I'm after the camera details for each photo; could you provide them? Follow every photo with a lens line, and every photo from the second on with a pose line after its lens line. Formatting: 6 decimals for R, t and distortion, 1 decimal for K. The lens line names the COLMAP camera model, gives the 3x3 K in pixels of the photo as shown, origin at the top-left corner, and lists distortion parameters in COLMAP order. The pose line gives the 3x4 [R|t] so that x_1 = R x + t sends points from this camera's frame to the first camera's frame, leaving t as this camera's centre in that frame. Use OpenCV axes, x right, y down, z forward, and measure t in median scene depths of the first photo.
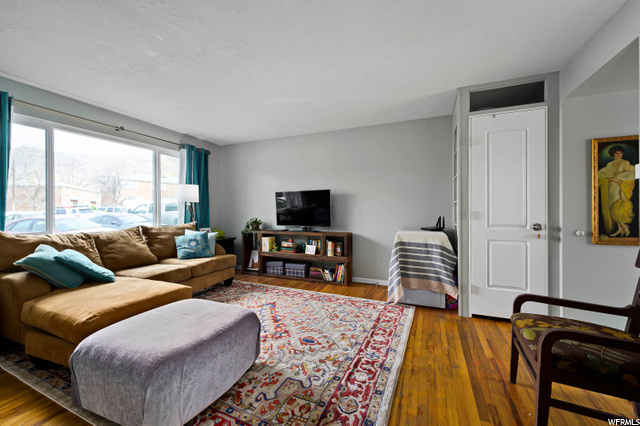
lens RADIAL K [[261.0, 0, 318.3], [0, 261.0, 210.4], [0, 0, 1]] dist [-0.001873, 0.000083]
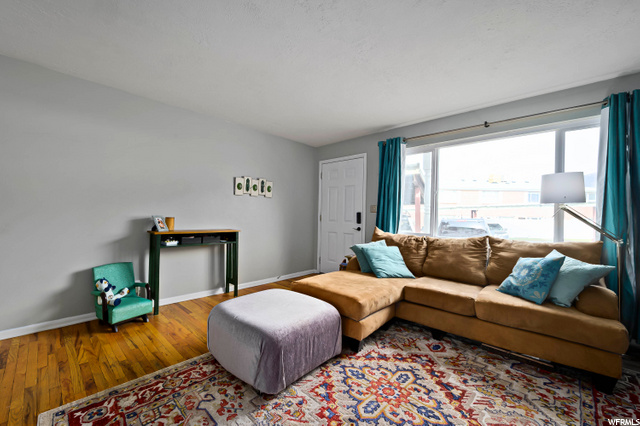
lens RADIAL K [[261.0, 0, 313.6], [0, 261.0, 212.4], [0, 0, 1]] dist [-0.001873, 0.000083]
pose [[-0.347697, -0.015763, -0.937474, 0.318122], [-0.019795, 0.999759, -0.009469, 0.004402], [0.937398, 0.015265, -0.347925, 0.928528]]
